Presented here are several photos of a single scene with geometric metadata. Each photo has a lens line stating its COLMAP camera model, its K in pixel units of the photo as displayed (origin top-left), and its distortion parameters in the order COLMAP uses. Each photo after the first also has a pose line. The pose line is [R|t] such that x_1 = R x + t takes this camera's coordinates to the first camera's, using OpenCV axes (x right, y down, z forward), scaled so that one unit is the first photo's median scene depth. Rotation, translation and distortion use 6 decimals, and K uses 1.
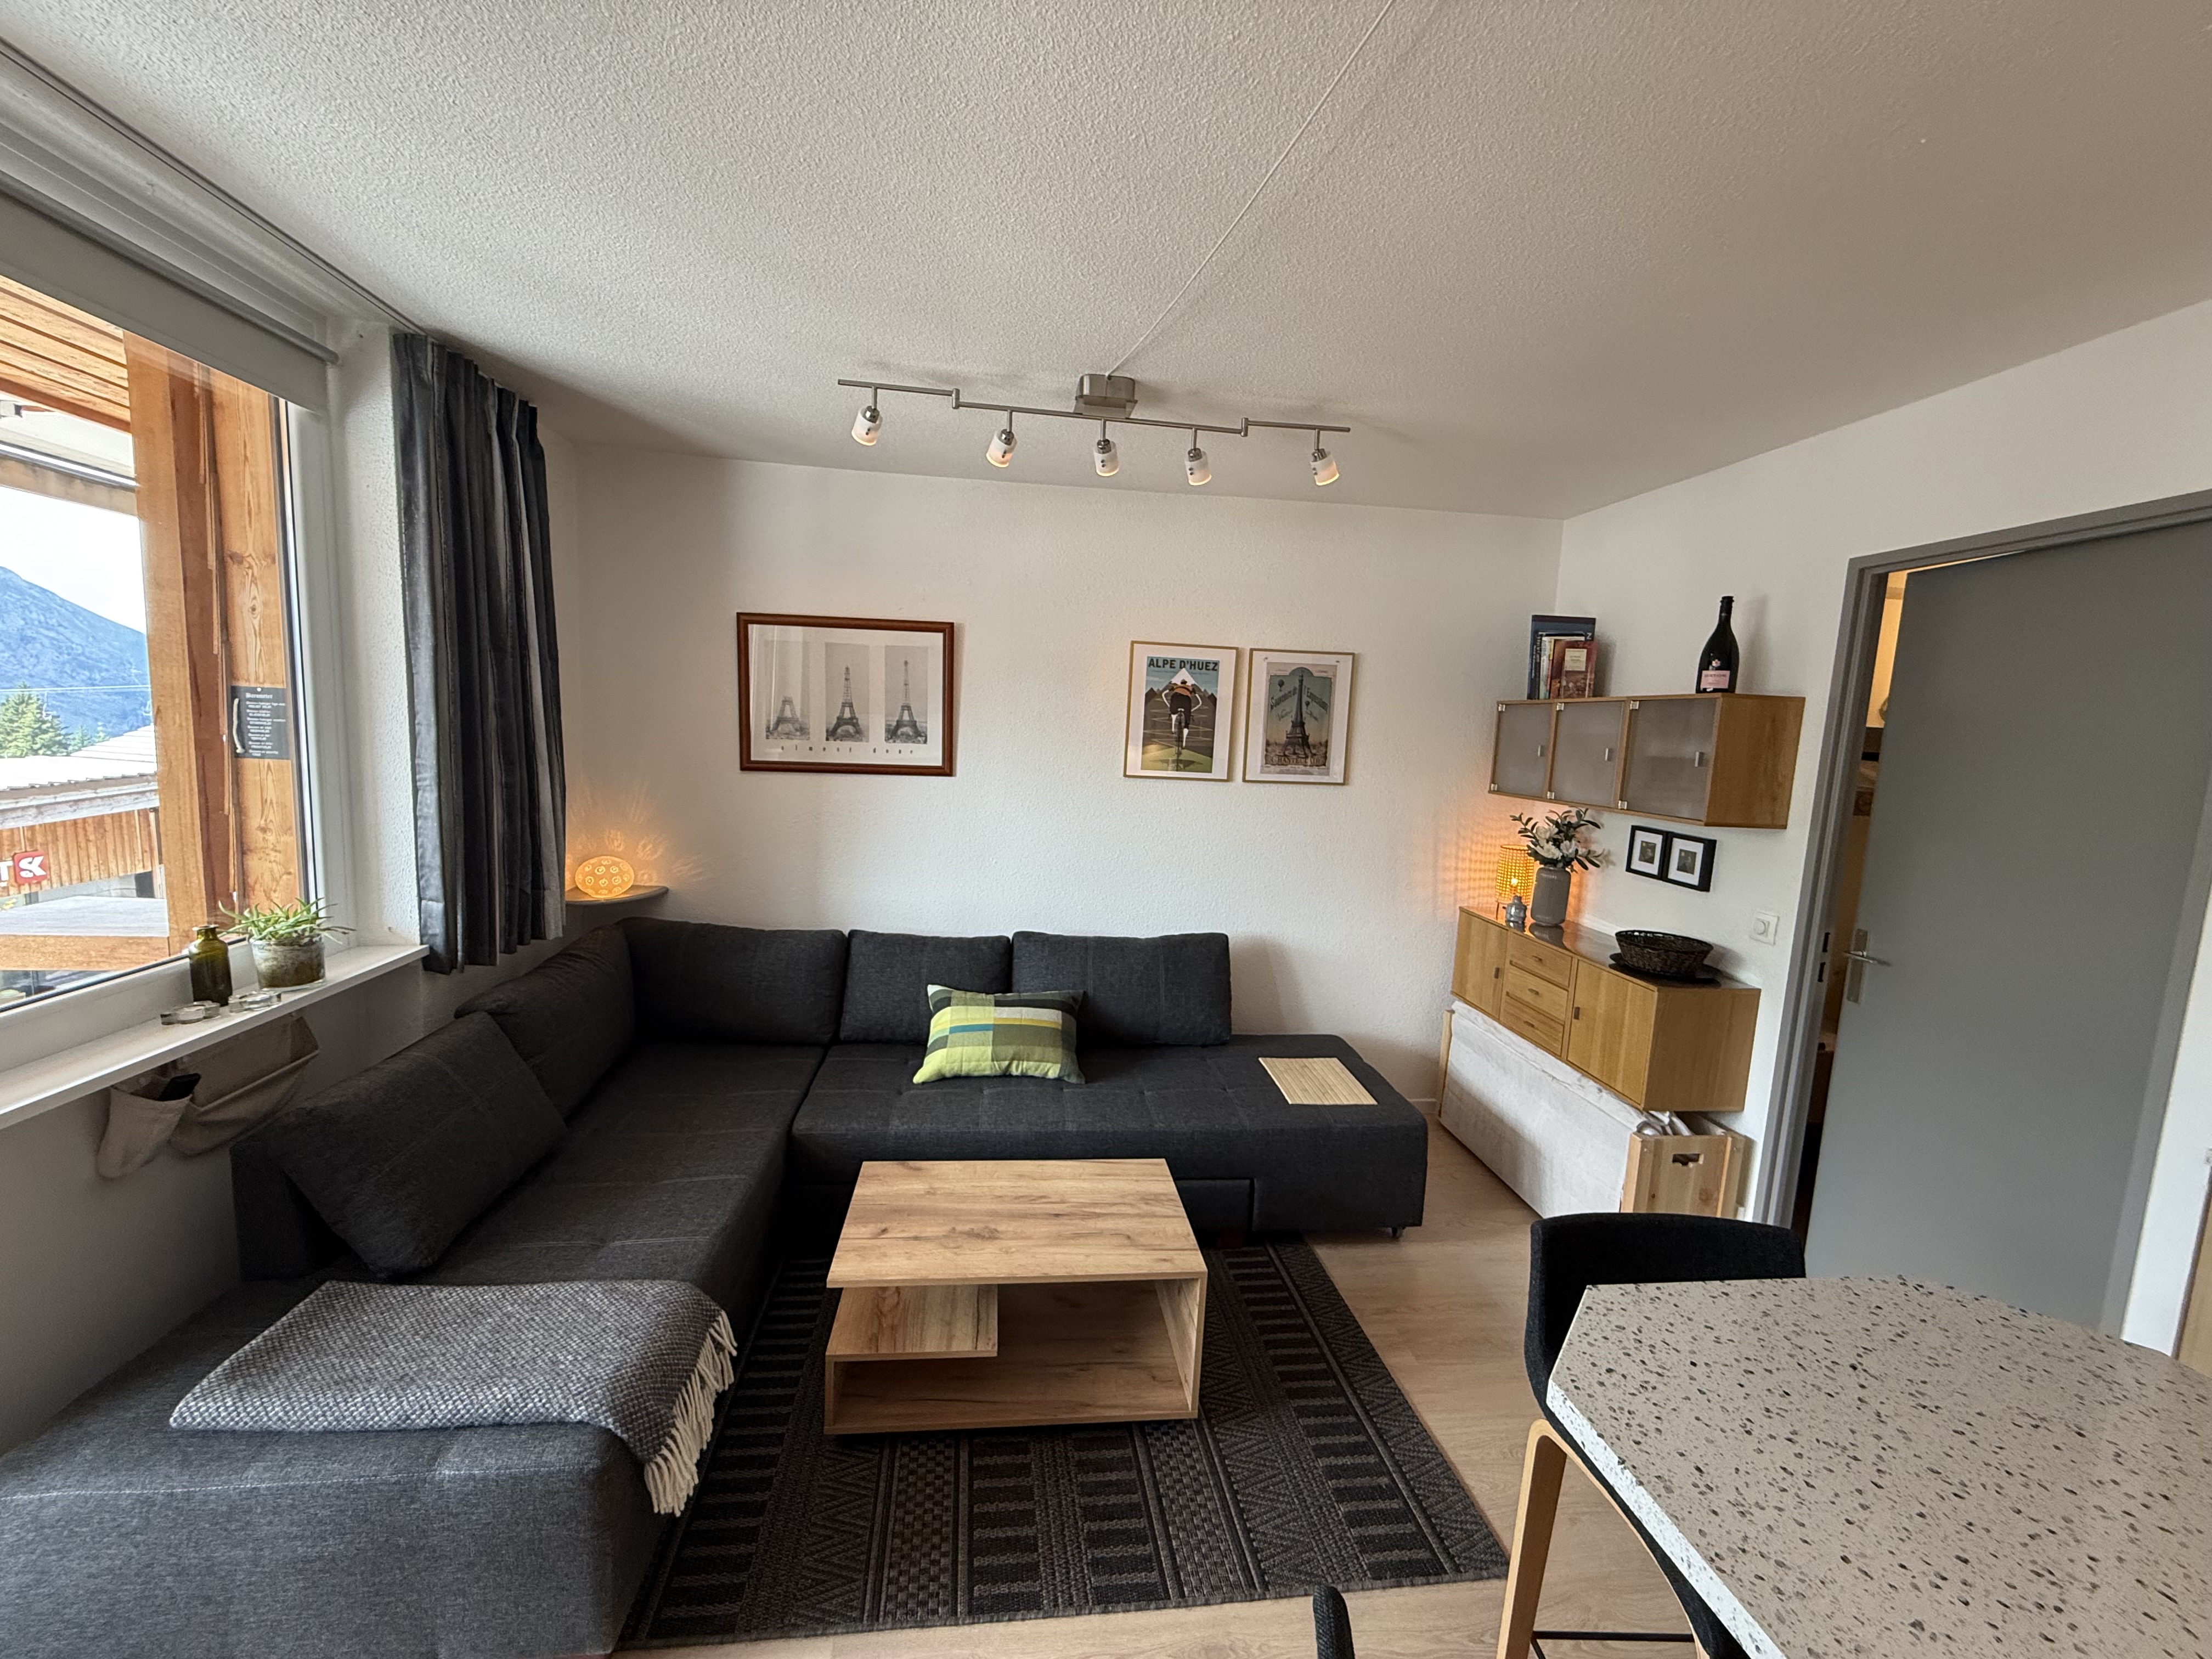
lens RADIAL K [[882.9, 0, 1096.4], [0, 882.9, 829.7], [0, 0, 1]] dist [-0.002437, 0.000953]
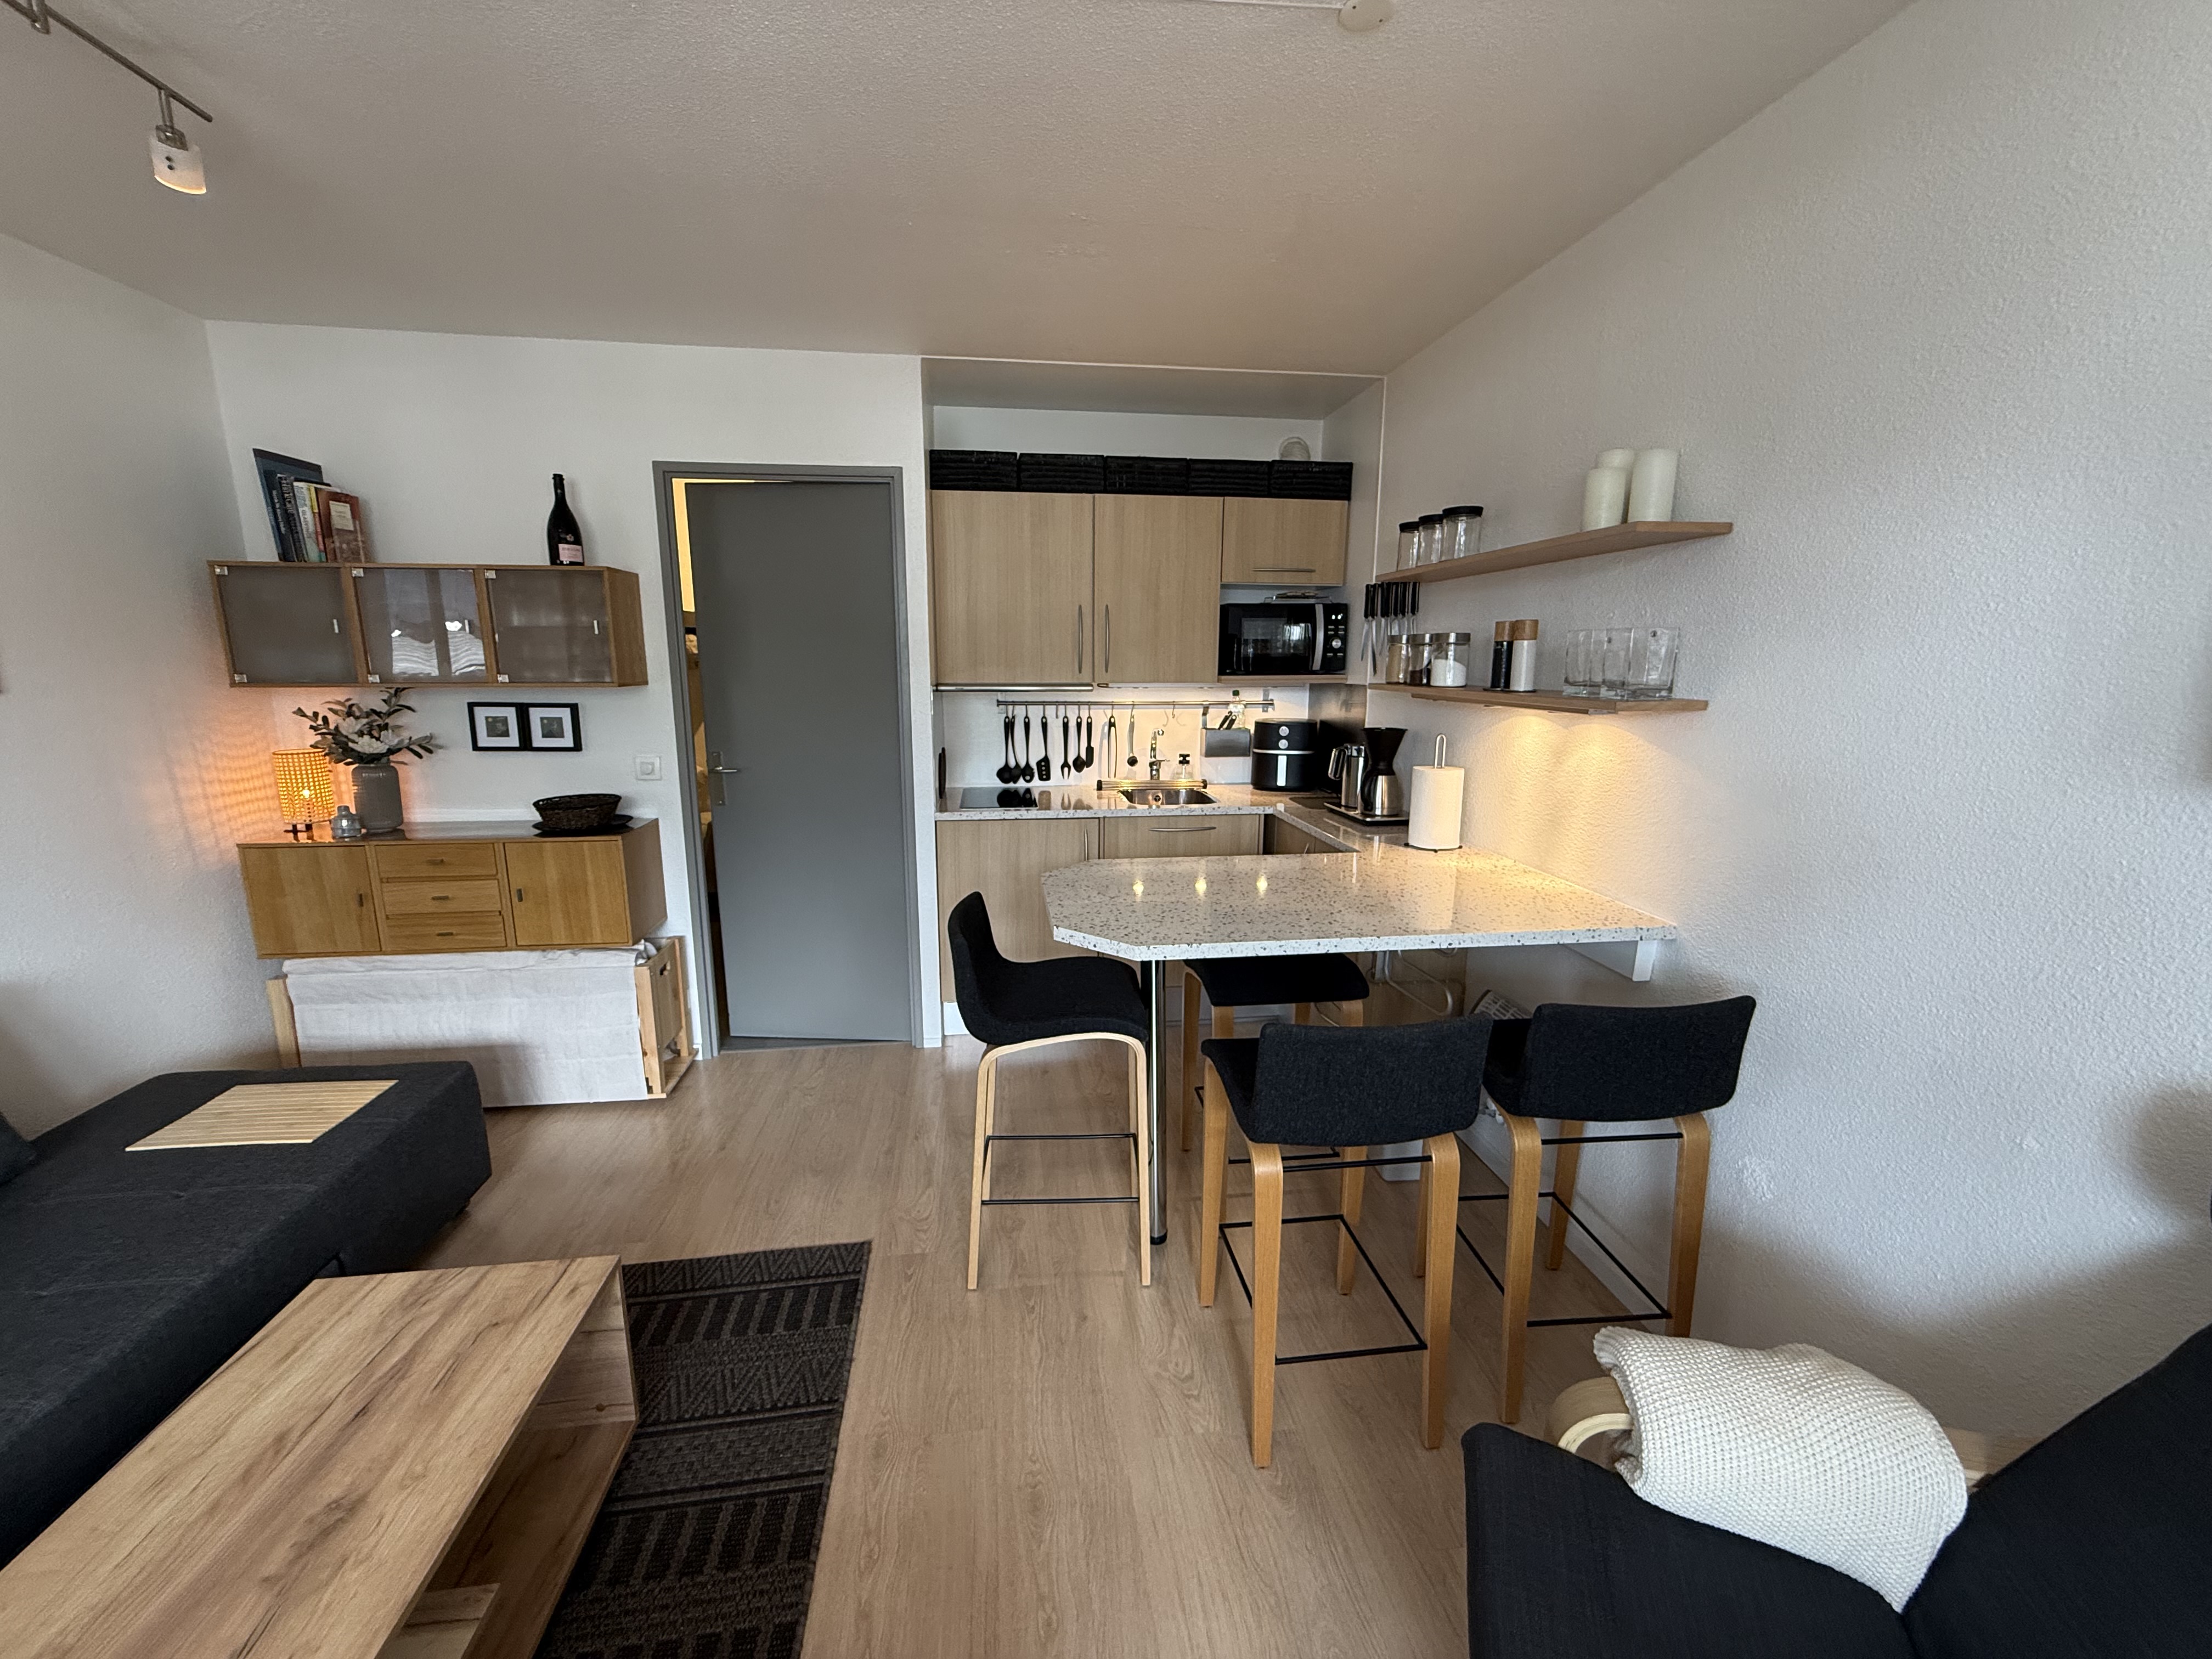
lens RADIAL K [[882.9, 0, 1103.5], [0, 882.9, 831.1], [0, 0, 1]] dist [-0.002437, 0.000953]
pose [[-0.019339, -0.239117, 0.970798, -0.433158], [0.115034, 0.964000, 0.239734, -0.023424], [-0.993173, 0.116311, 0.008864, 0.359451]]
